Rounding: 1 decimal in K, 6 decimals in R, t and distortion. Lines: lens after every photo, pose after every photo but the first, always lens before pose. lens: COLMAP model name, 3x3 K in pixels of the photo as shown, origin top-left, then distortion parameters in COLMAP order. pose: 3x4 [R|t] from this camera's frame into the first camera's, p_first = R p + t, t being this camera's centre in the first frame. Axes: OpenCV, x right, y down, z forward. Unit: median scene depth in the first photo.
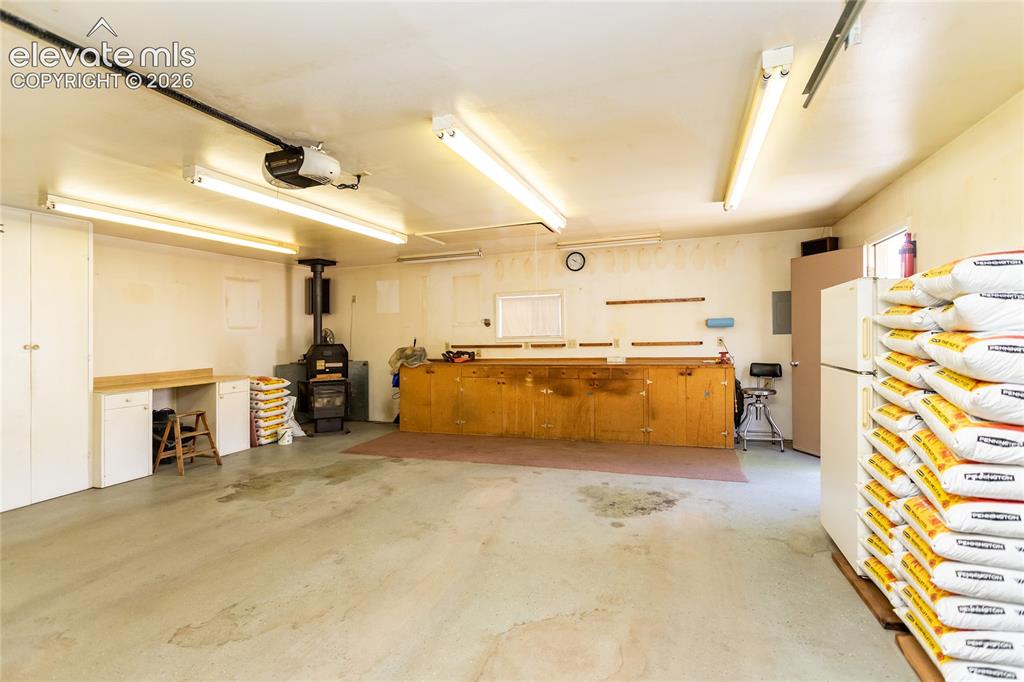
lens RADIAL K [[484.5, 0, 514.6], [0, 484.5, 333.4], [0, 0, 1]] dist [0.004166, -0.000063]
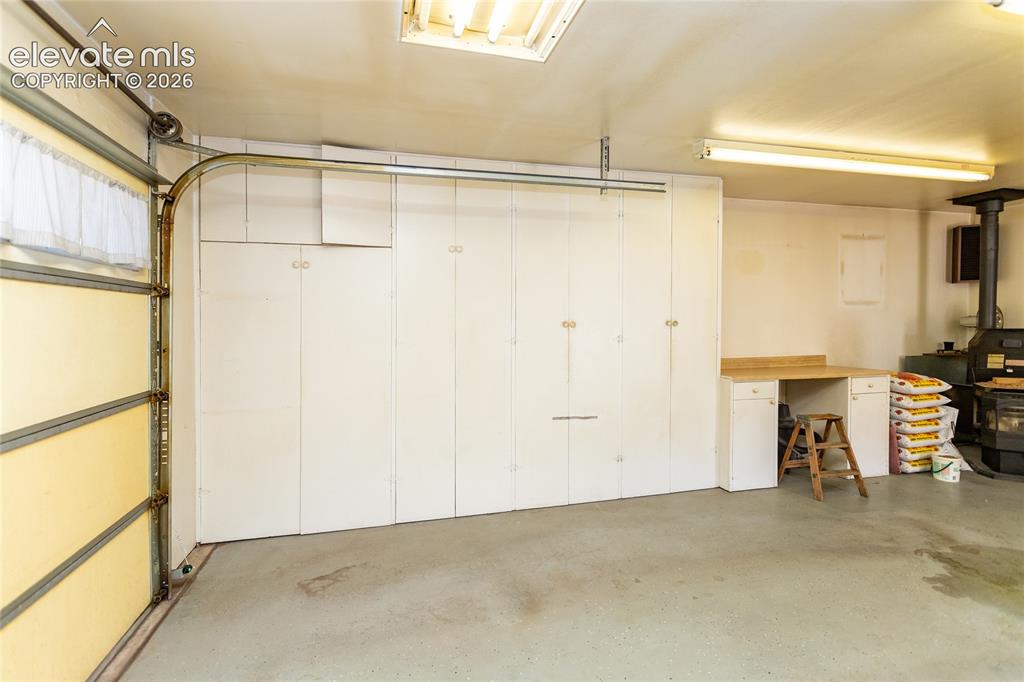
lens RADIAL K [[484.5, 0, 510.6], [0, 484.5, 324.4], [0, 0, 1]] dist [0.004166, -0.000063]
pose [[0.568463, 0.023575, -0.822371, -0.280516], [-0.005903, 0.999680, 0.024578, 0.006790], [0.822687, -0.009117, 0.568421, 0.155640]]
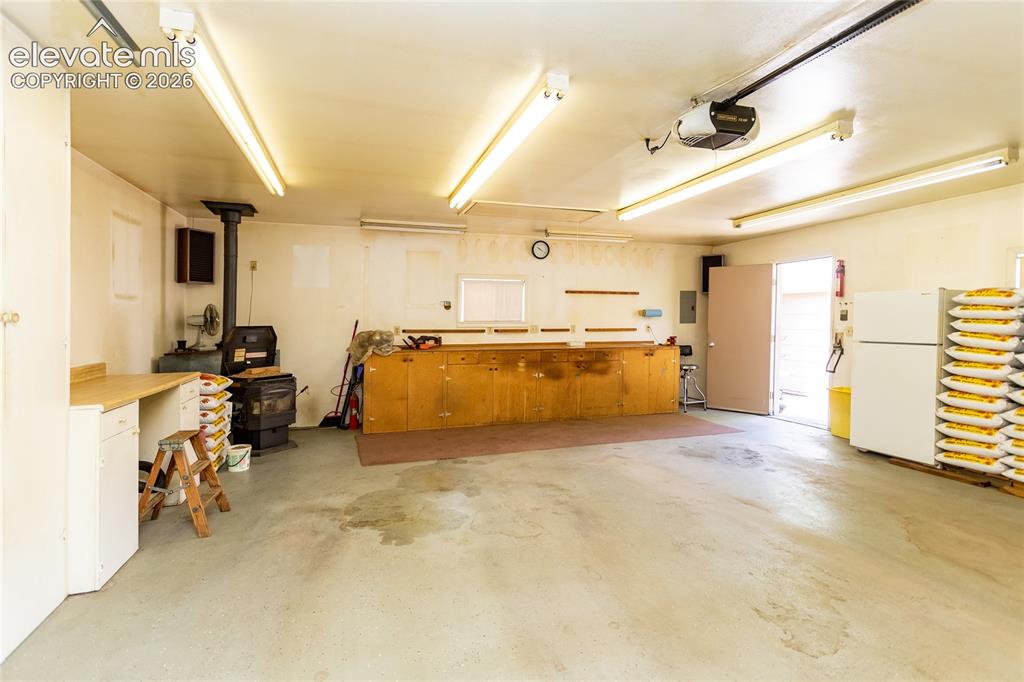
lens RADIAL K [[484.5, 0, 504.5], [0, 484.5, 331.3], [0, 0, 1]] dist [0.004166, -0.000063]
pose [[0.793092, 0.008830, 0.609038, -0.609141], [-0.017548, 0.999811, 0.008356, 0.020092], [-0.608849, -0.017314, 0.793097, 0.238671]]
